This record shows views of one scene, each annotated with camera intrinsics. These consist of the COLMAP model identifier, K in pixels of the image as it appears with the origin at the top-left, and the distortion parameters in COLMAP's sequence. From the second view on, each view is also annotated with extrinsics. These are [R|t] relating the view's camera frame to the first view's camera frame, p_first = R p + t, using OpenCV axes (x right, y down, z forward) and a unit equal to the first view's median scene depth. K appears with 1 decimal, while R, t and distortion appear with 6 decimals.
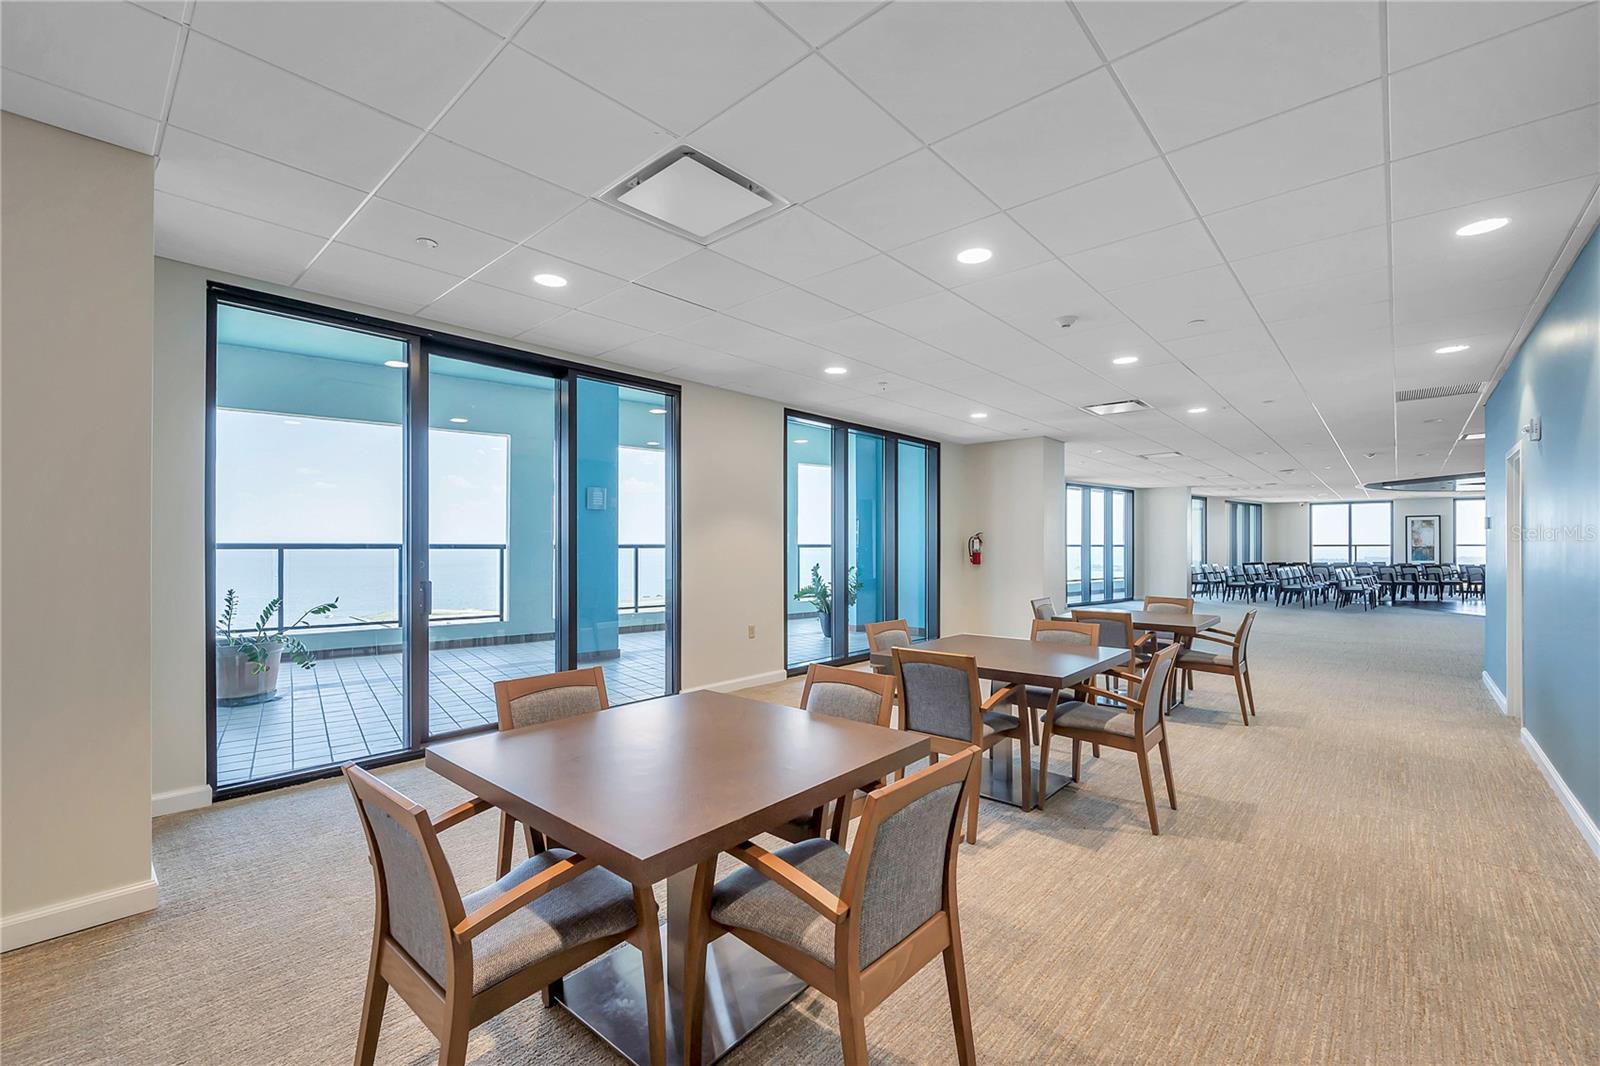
lens RADIAL K [[676.3, 0, 803.3], [0, 676.3, 545.4], [0, 0, 1]] dist [-0.000153, -0.000148]
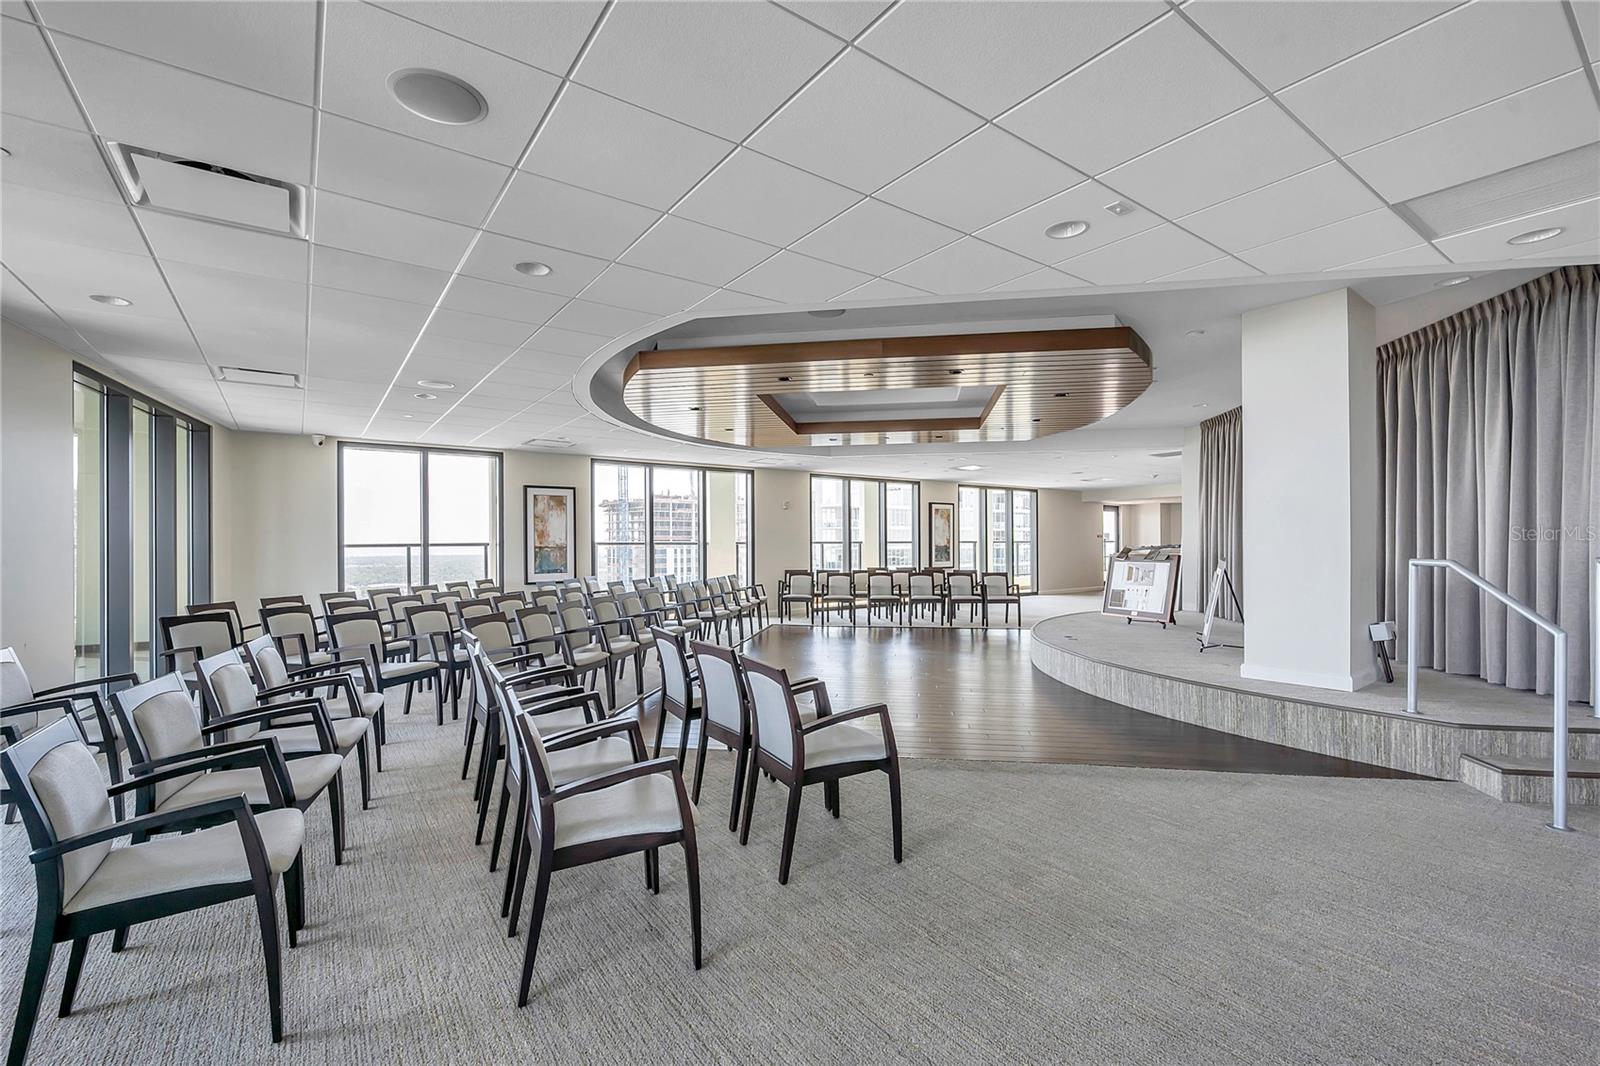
lens RADIAL K [[676.3, 0, 795.2], [0, 676.3, 533.0], [0, 0, 1]] dist [-0.000153, -0.000148]
pose [[0.206065, -0.005542, 0.978523, 0.434468], [0.001555, 0.999985, 0.005336, -0.010691], [-0.978537, 0.000422, 0.206070, 0.686561]]
